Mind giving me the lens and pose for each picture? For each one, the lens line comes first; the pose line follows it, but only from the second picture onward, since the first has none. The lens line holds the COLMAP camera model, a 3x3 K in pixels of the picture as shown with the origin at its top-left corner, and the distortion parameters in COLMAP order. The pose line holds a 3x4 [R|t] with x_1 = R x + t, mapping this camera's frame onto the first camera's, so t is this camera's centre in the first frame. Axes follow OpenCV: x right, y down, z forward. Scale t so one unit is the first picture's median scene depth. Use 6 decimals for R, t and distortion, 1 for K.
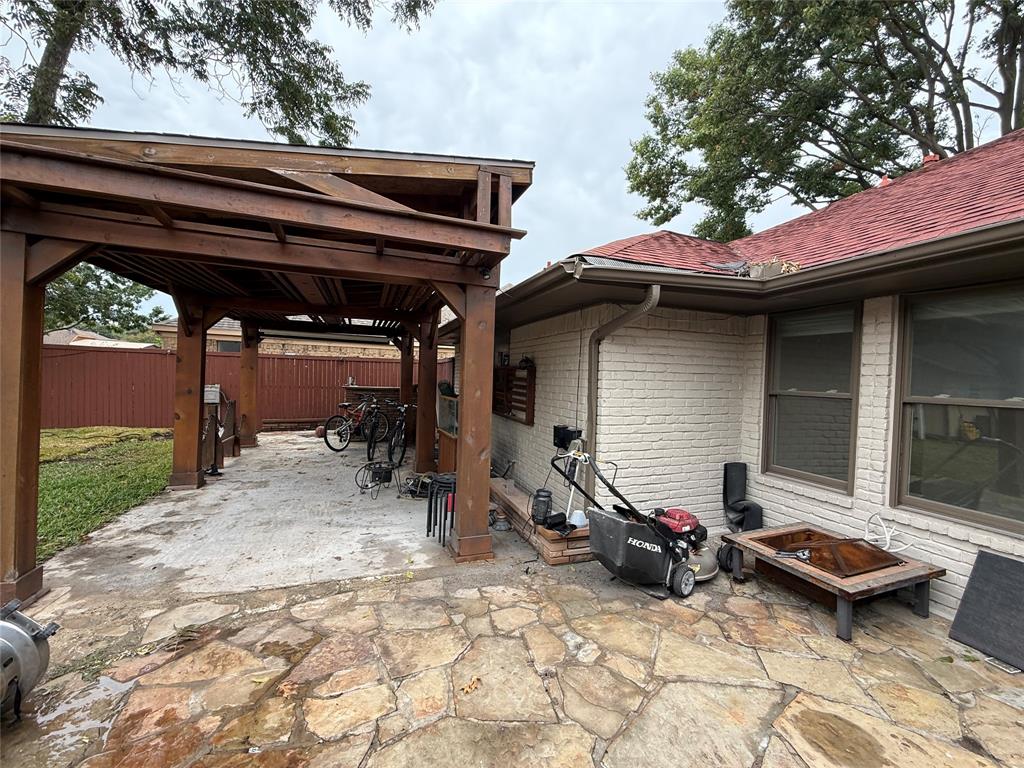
lens RADIAL K [[407.5, 0, 512.0], [0, 407.5, 384.0], [0, 0, 1]] dist [-0.001778, 0.000372]
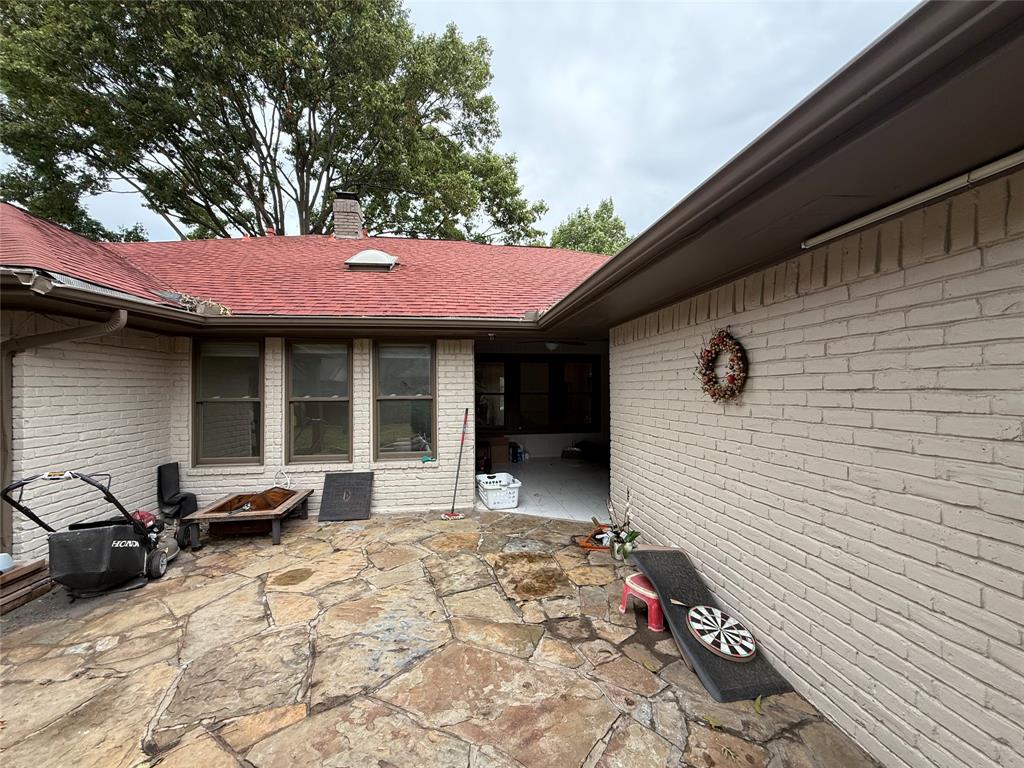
lens RADIAL K [[407.5, 0, 512.0], [0, 407.5, 384.0], [0, 0, 1]] dist [-0.001778, 0.000372]
pose [[0.203830, -0.020509, 0.978792, -0.356490], [0.031497, 0.999400, 0.014381, -0.015857], [-0.978500, 0.027897, 0.204353, -0.179347]]
